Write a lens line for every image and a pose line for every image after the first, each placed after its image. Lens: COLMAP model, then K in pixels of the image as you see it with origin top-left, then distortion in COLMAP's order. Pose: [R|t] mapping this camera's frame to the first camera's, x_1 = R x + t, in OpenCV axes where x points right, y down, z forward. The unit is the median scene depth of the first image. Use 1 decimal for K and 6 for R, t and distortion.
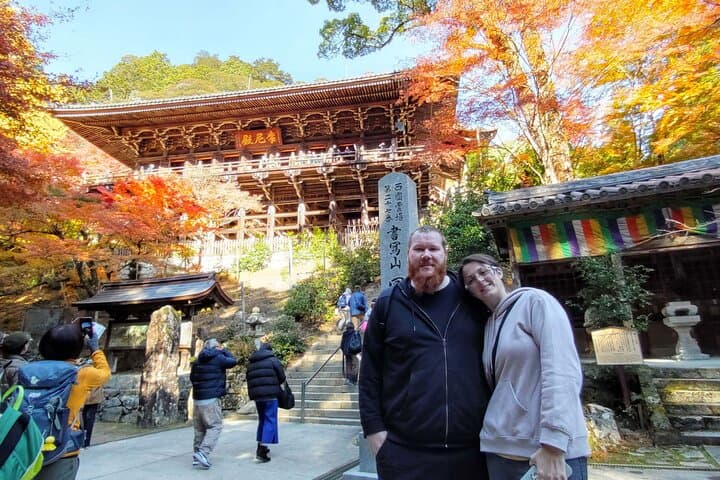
lens RADIAL K [[442.7, 0, 359.0], [0, 442.7, 228.9], [0, 0, 1]] dist [0.001759, 0.001062]
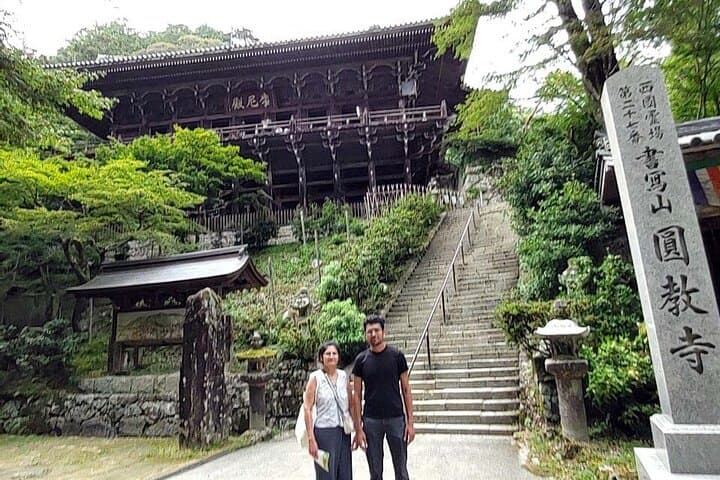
lens RADIAL K [[448.4, 0, 358.8], [0, 448.4, 229.0], [0, 0, 1]] dist [-0.022230, 0.002184]
pose [[0.997911, -0.025697, 0.059274, -0.183482], [0.022707, 0.998462, 0.050582, 0.033872], [-0.060483, -0.049130, 0.996959, 0.192747]]
